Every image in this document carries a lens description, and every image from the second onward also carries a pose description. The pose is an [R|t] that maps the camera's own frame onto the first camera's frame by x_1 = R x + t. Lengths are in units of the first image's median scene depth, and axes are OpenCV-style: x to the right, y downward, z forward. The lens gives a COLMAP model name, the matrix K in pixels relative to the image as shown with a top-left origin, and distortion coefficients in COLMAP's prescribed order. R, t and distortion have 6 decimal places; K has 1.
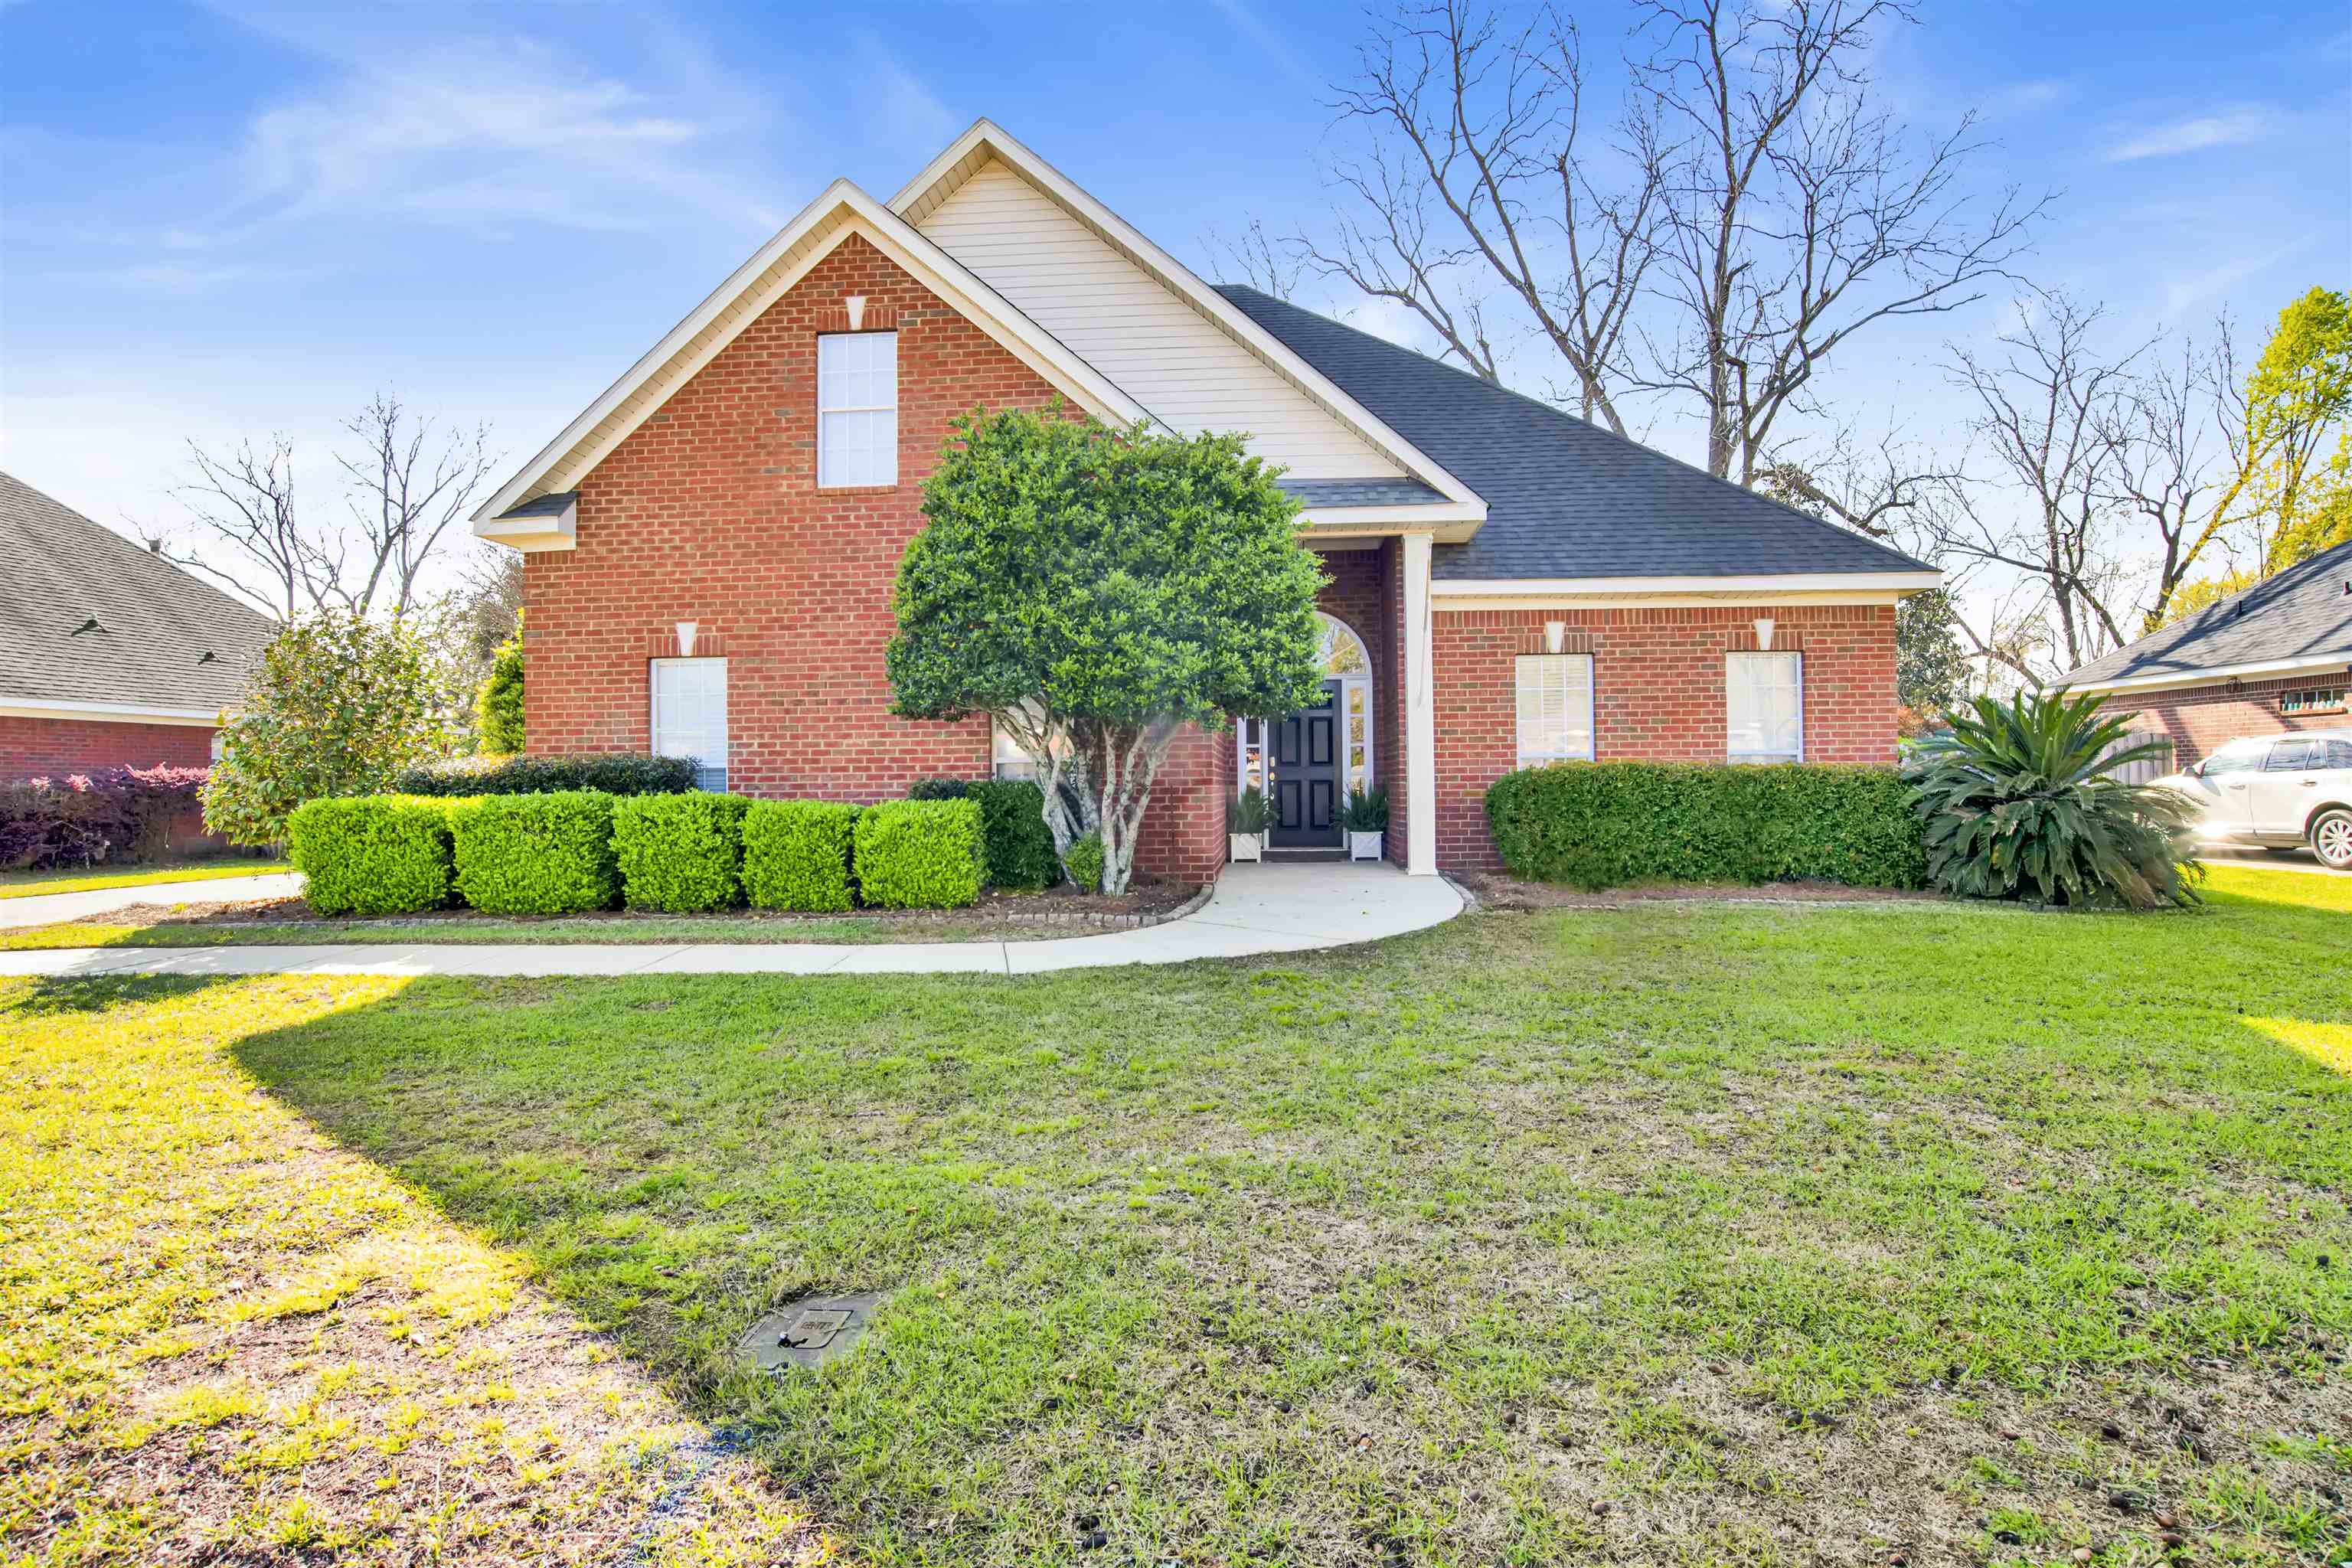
lens RADIAL K [[1220.3, 0, 1176.0], [0, 1220.3, 784.0], [0, 0, 1]] dist [-0.033910, 0.000301]
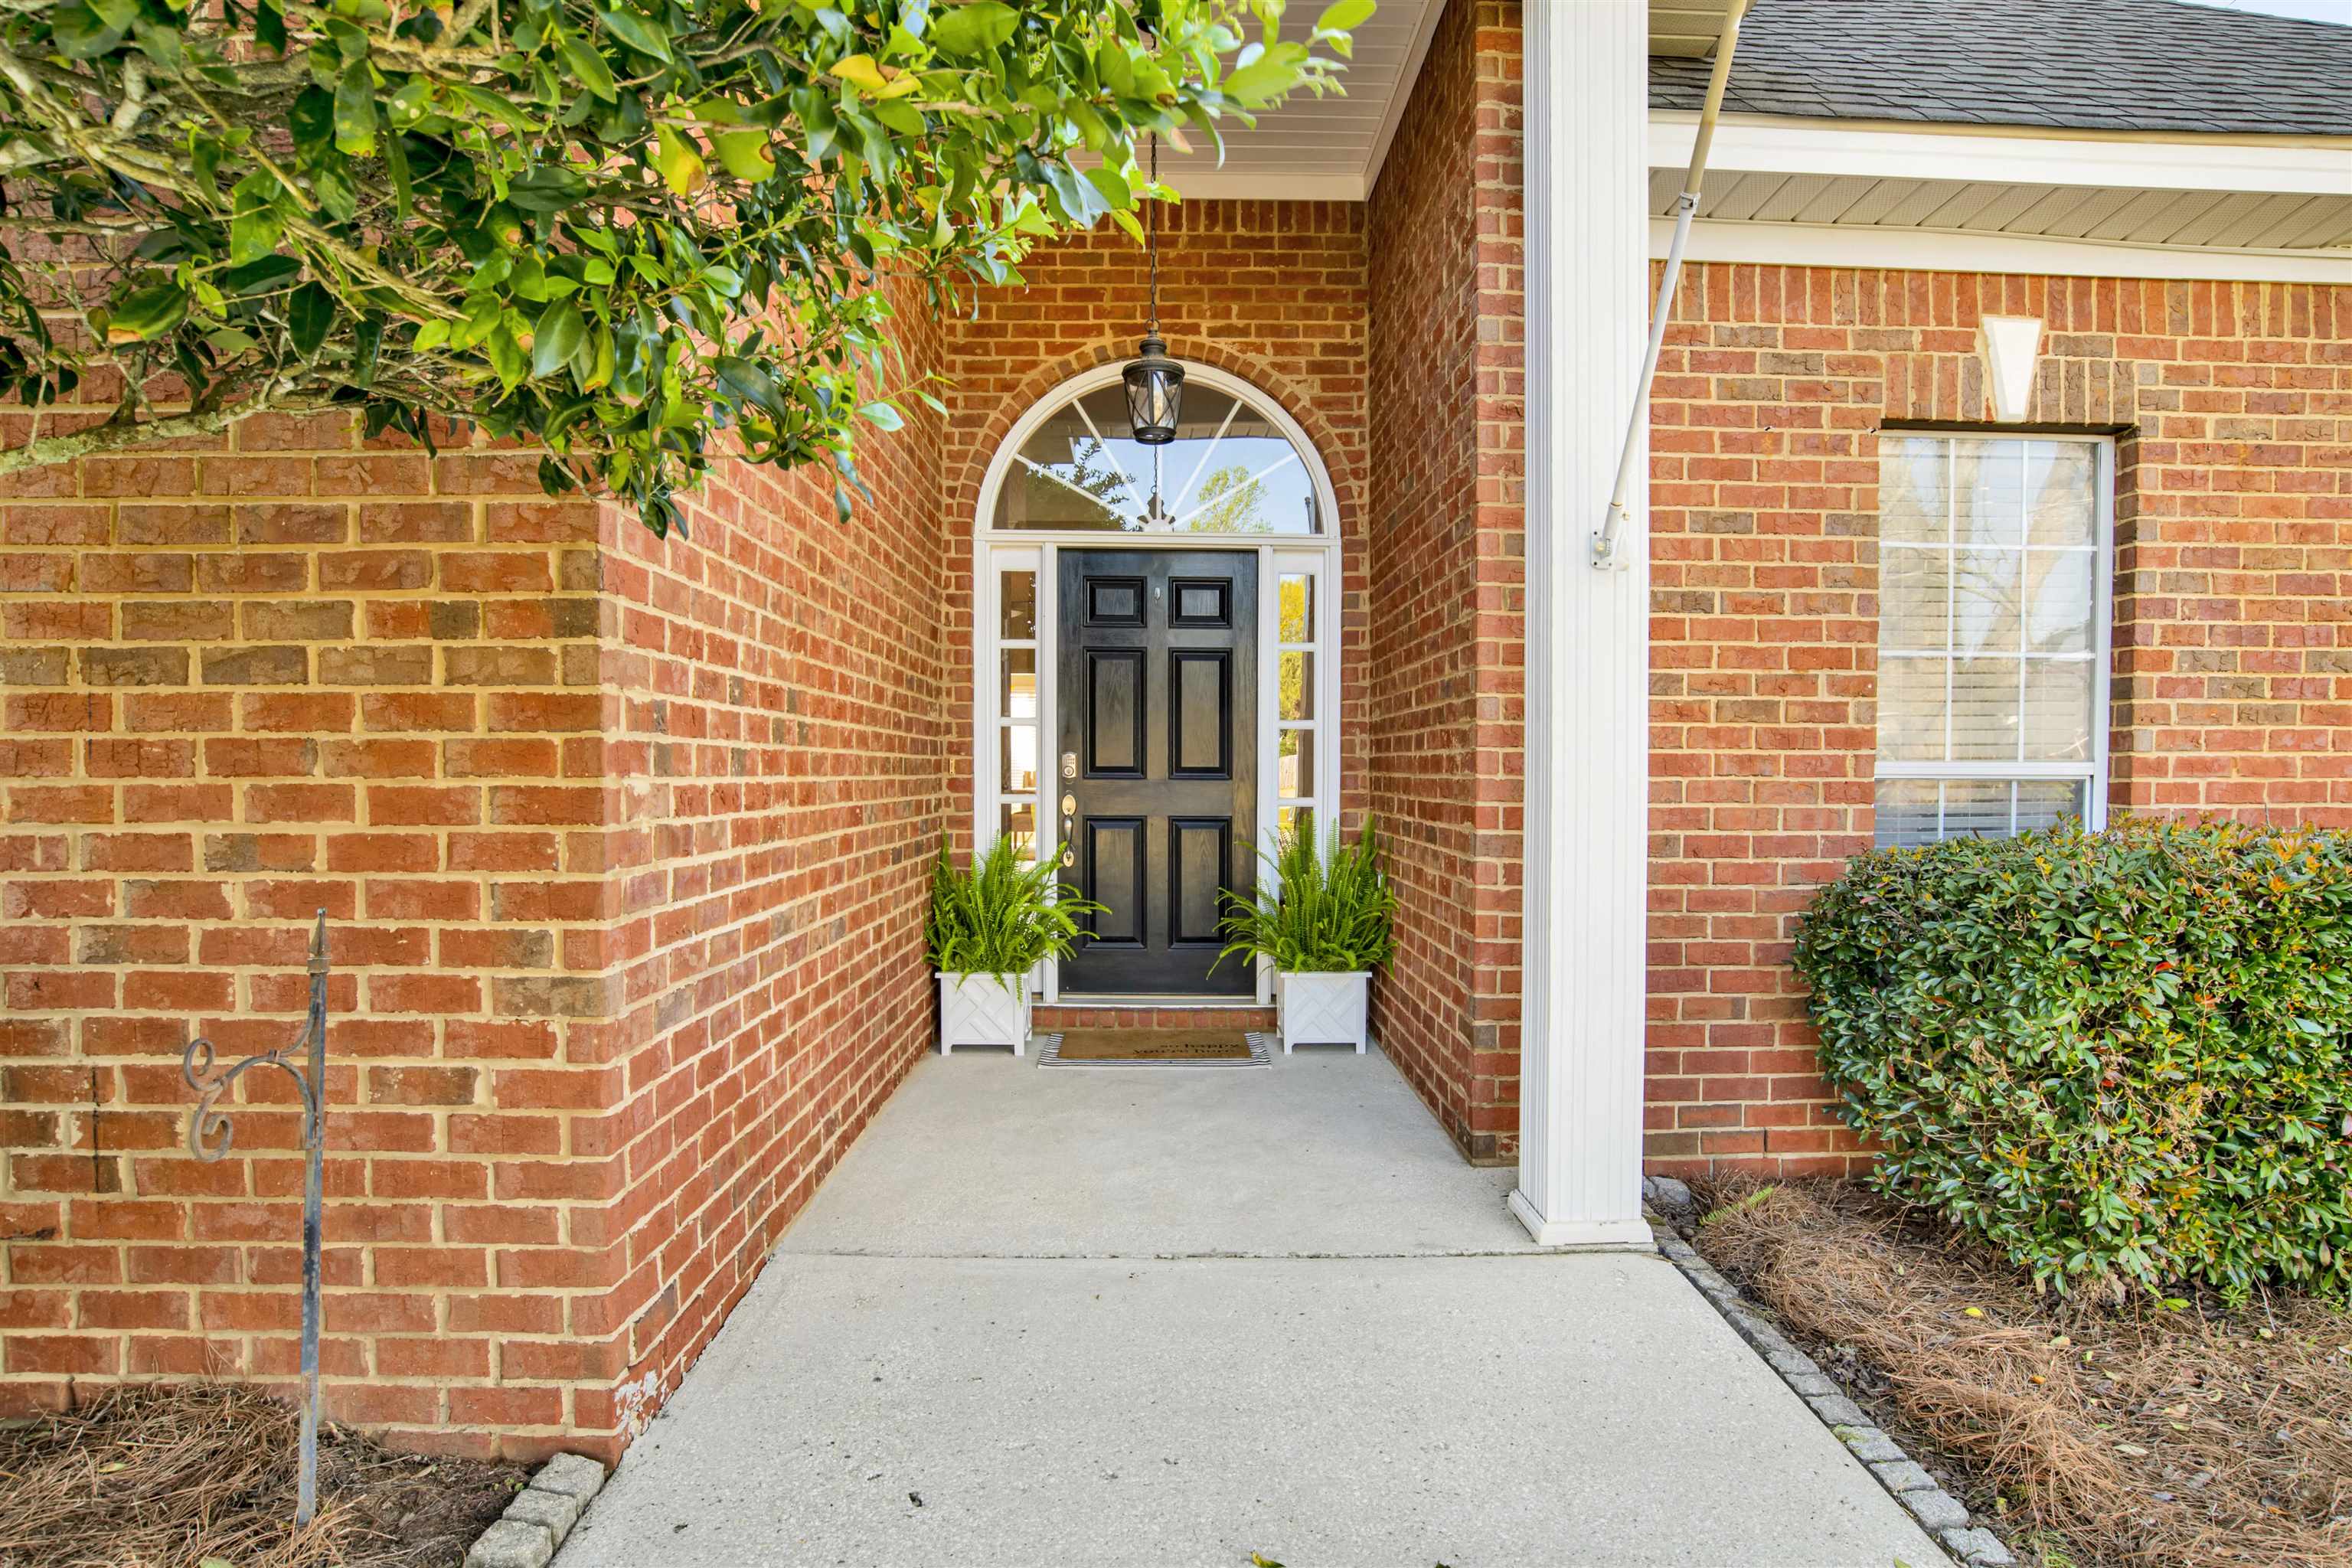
lens RADIAL K [[1220.3, 0, 1176.0], [0, 1220.3, 784.0], [0, 0, 1]] dist [-0.033910, 0.000301]
pose [[0.994714, 0.017597, 0.101167, 0.076263], [-0.018926, 0.999747, 0.012194, -0.018335], [-0.100927, -0.014044, 0.994795, 0.649776]]
